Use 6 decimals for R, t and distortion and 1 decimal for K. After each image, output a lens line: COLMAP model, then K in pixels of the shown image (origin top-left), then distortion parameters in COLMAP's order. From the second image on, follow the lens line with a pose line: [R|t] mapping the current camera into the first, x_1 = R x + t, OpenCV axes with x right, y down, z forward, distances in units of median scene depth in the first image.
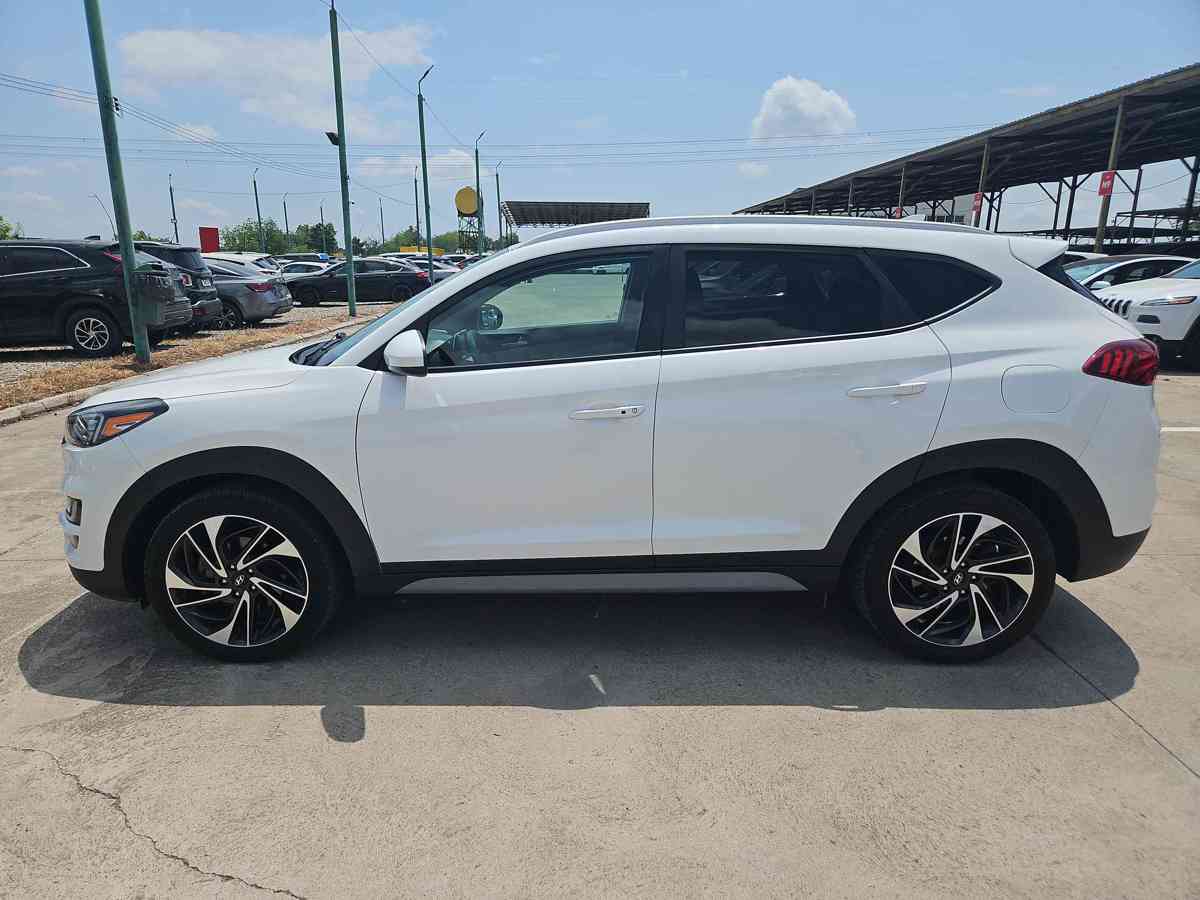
lens RADIAL K [[811.5, 0, 584.5], [0, 811.5, 449.6], [0, 0, 1]] dist [0.053225, -0.036797]
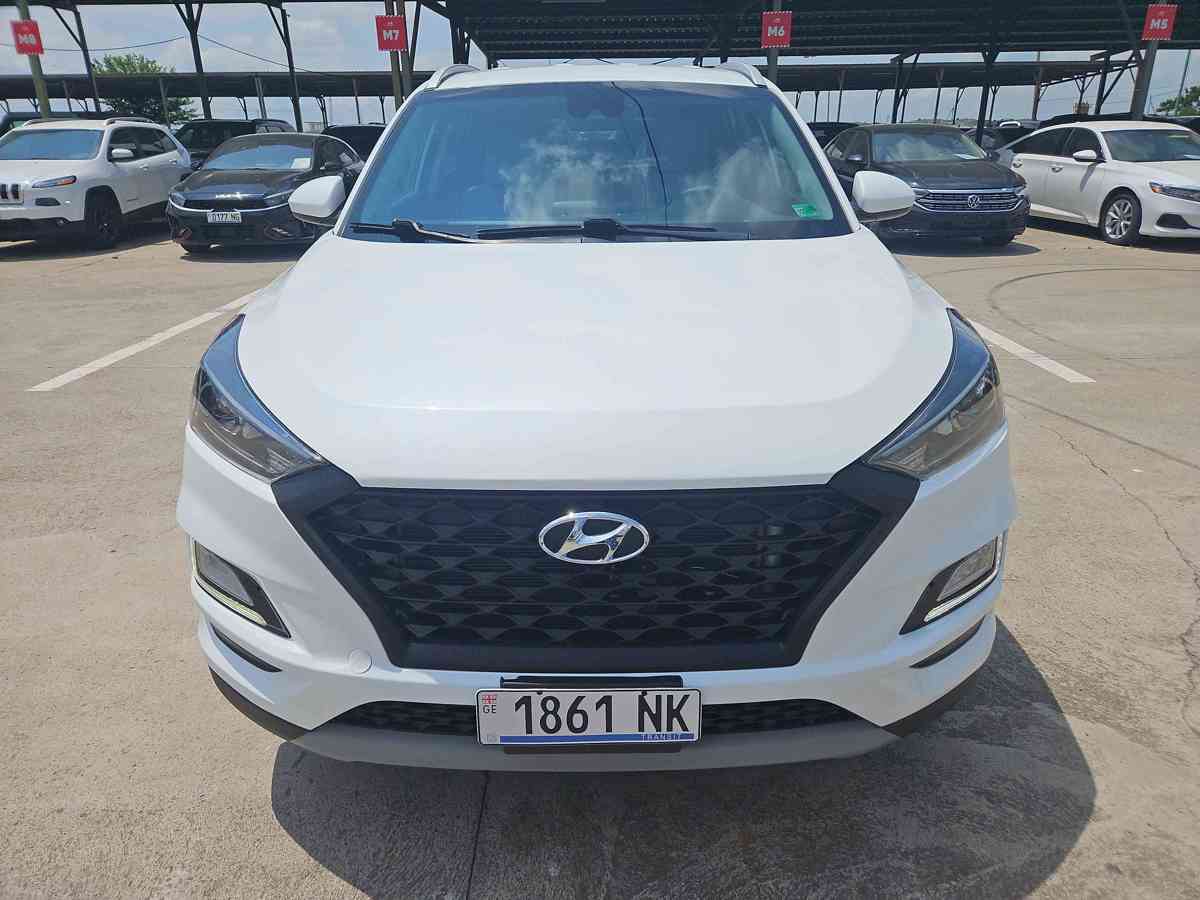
lens RADIAL K [[811.5, 0, 584.5], [0, 811.5, 449.6], [0, 0, 1]] dist [0.053225, -0.036797]
pose [[0.001115, -0.351855, 0.936054, -1.129087], [0.242685, 0.908166, 0.341083, -0.241068], [-0.970105, 0.226786, 0.086402, 1.237803]]
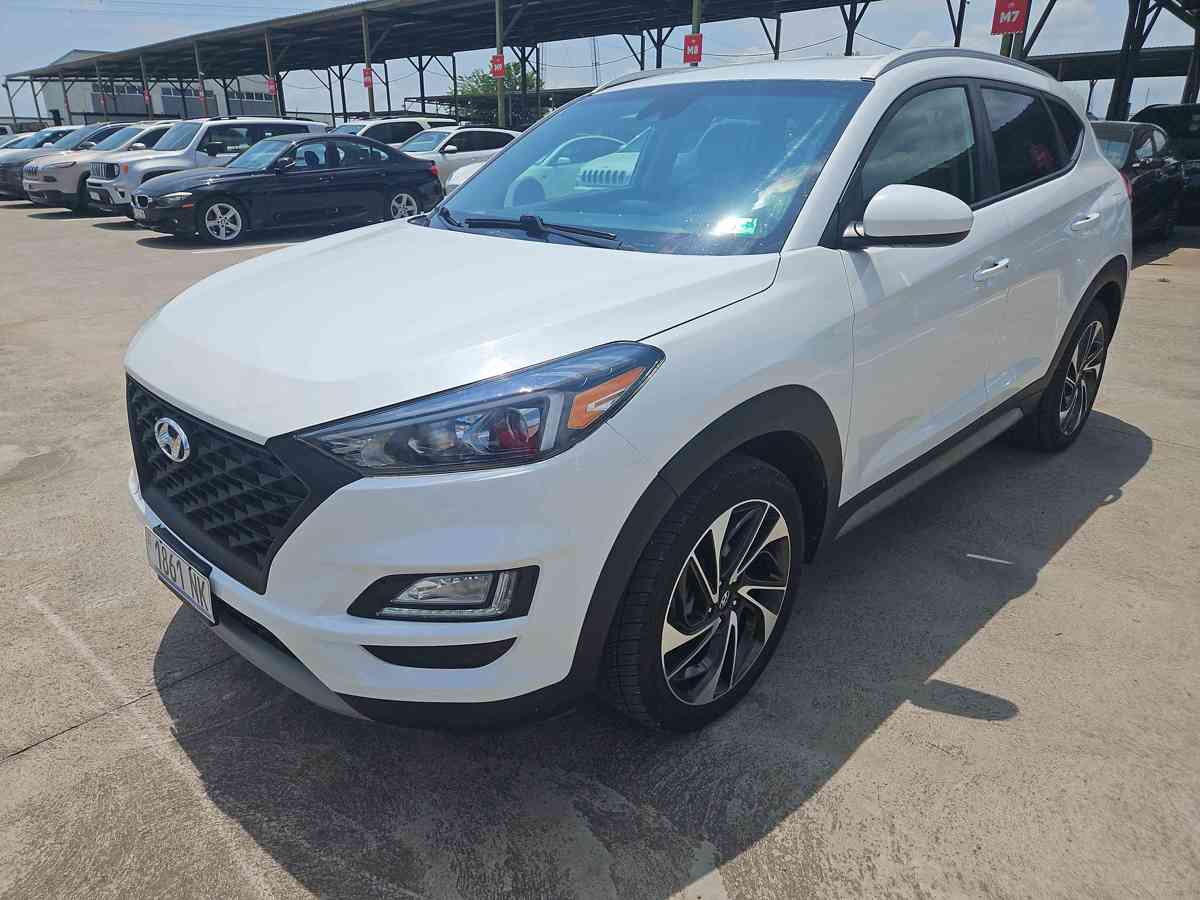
lens RADIAL K [[811.5, 0, 584.5], [0, 811.5, 449.6], [0, 0, 1]] dist [0.053225, -0.036797]
pose [[0.702534, -0.254268, 0.664675, -0.917750], [0.166024, 0.966779, 0.194356, -0.101756], [-0.692013, -0.026190, 0.721410, 0.628251]]
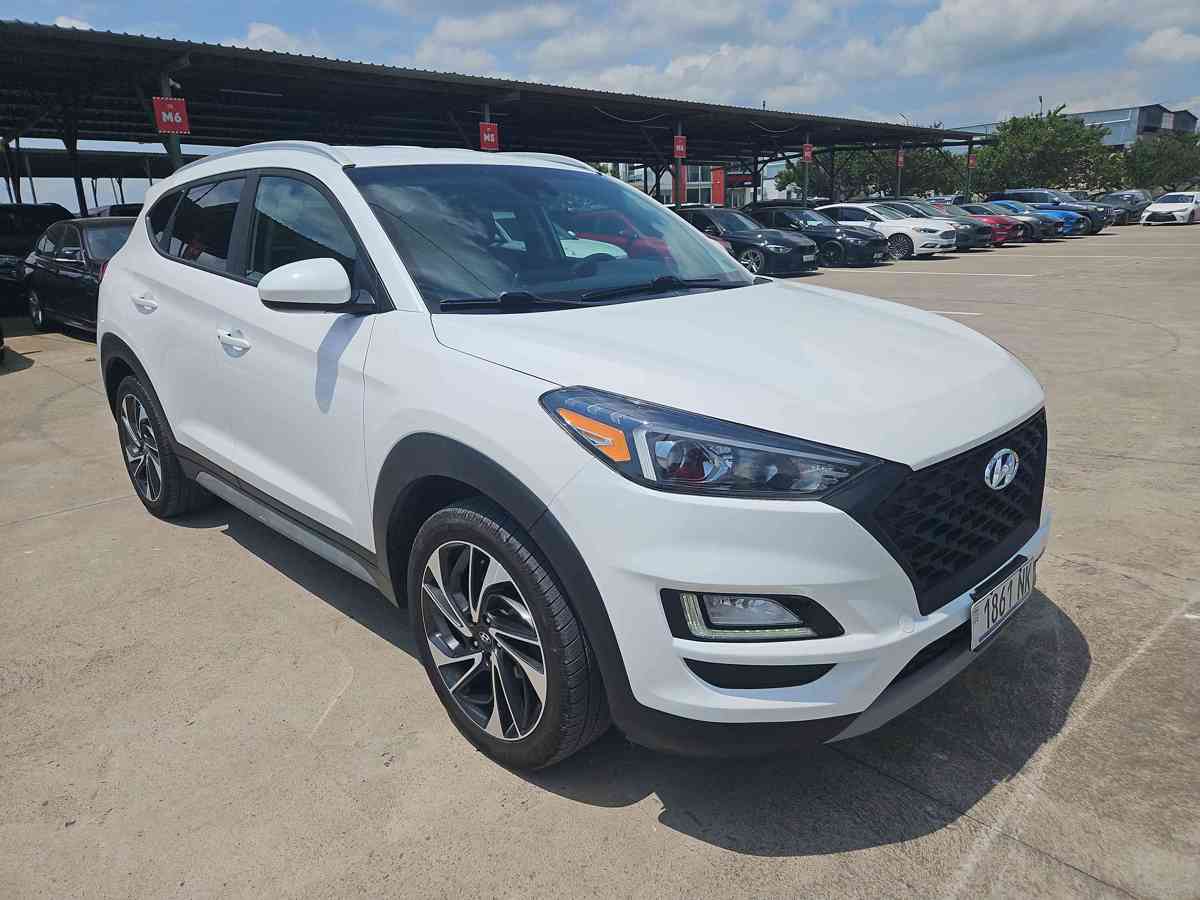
lens RADIAL K [[801.5, 0, 599.7], [0, 801.5, 415.0], [0, 0, 1]] dist [0.043748, -0.024443]
pose [[-0.706119, -0.156811, 0.690512, -0.939654], [0.179270, 0.903811, 0.388572, -0.392406], [-0.685024, 0.398166, -0.610086, 1.883203]]
